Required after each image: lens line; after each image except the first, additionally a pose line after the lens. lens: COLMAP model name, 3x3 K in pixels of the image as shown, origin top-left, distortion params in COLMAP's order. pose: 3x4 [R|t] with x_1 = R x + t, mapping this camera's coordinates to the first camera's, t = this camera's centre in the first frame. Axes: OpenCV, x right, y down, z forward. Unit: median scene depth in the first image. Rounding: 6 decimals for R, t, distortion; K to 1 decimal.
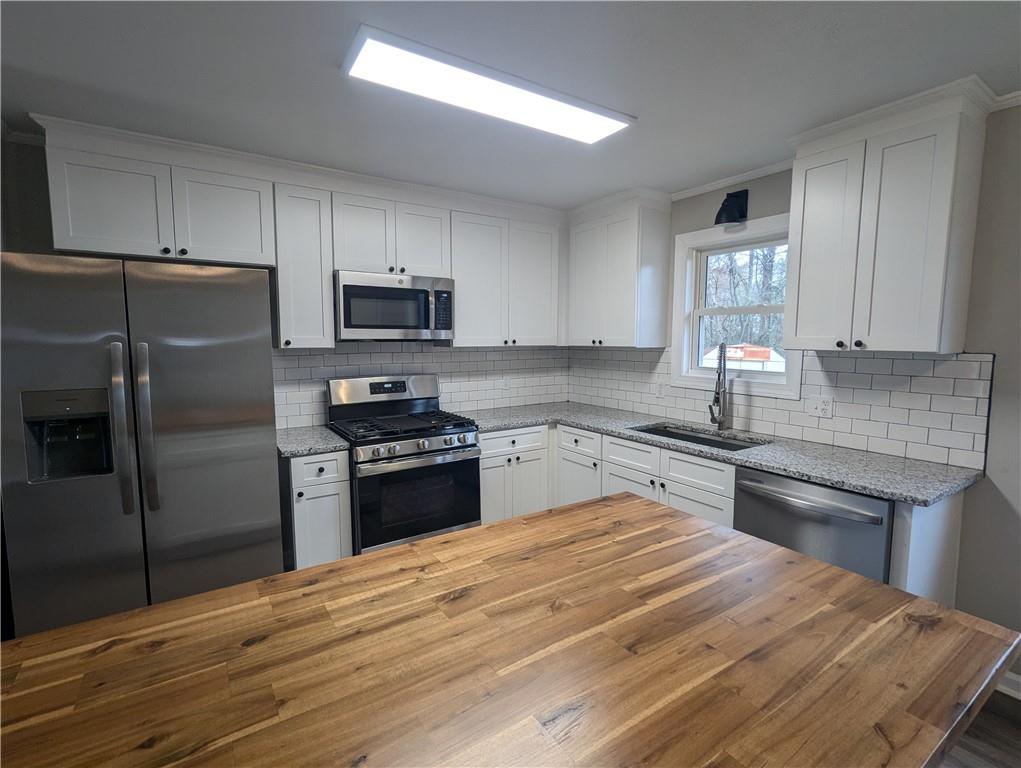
lens RADIAL K [[484.4, 0, 509.5], [0, 484.4, 384.7], [0, 0, 1]] dist [-0.000166, 0.000763]
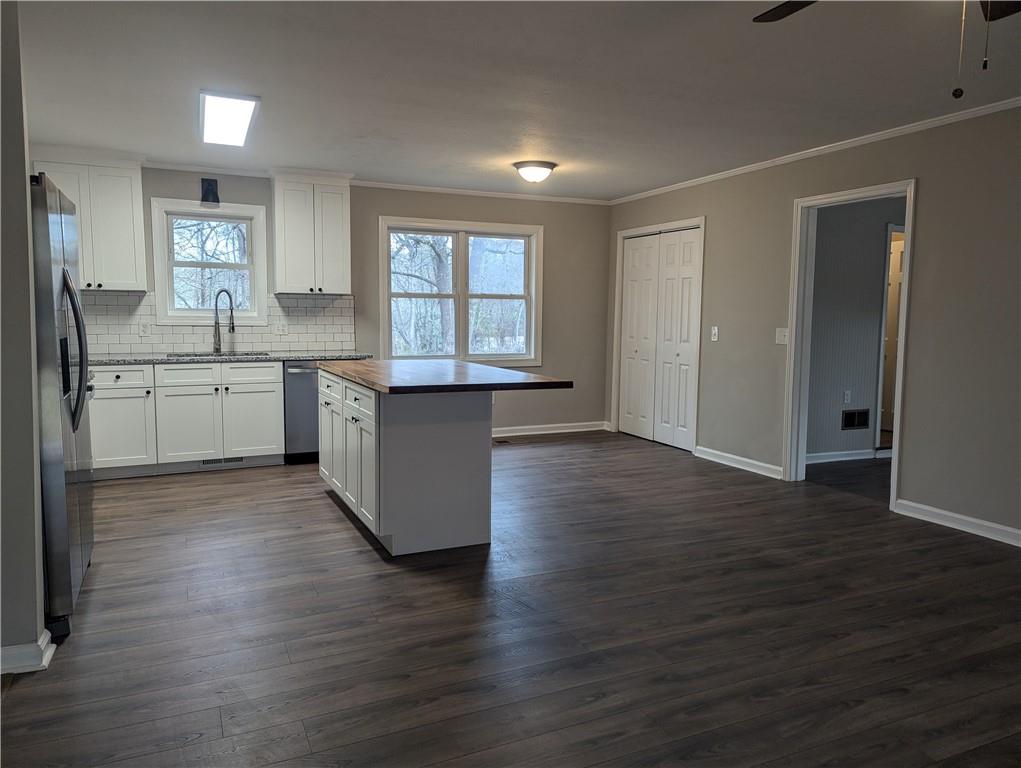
lens RADIAL K [[718.0, 0, 507.3], [0, 718.0, 380.6], [0, 0, 1]] dist [0.054848, -0.031020]
pose [[0.151180, -0.098250, 0.983612, -1.396025], [0.088397, 0.992405, 0.085542, 0.065958], [-0.984546, 0.074016, 0.158716, -0.115427]]
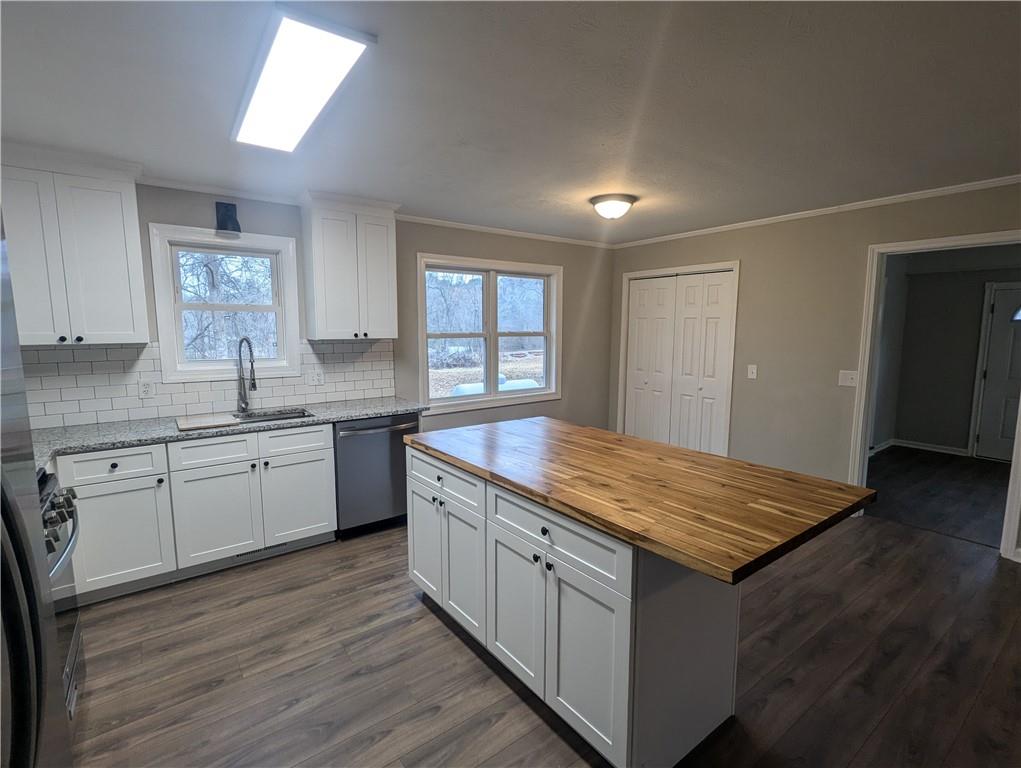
lens RADIAL K [[484.4, 0, 508.8], [0, 484.4, 386.3], [0, 0, 1]] dist [-0.000166, 0.000763]
pose [[-0.058811, -0.125463, 0.990354, -0.698459], [0.096827, 0.986676, 0.130747, -0.054047], [-0.993562, 0.103583, -0.045879, 0.407344]]
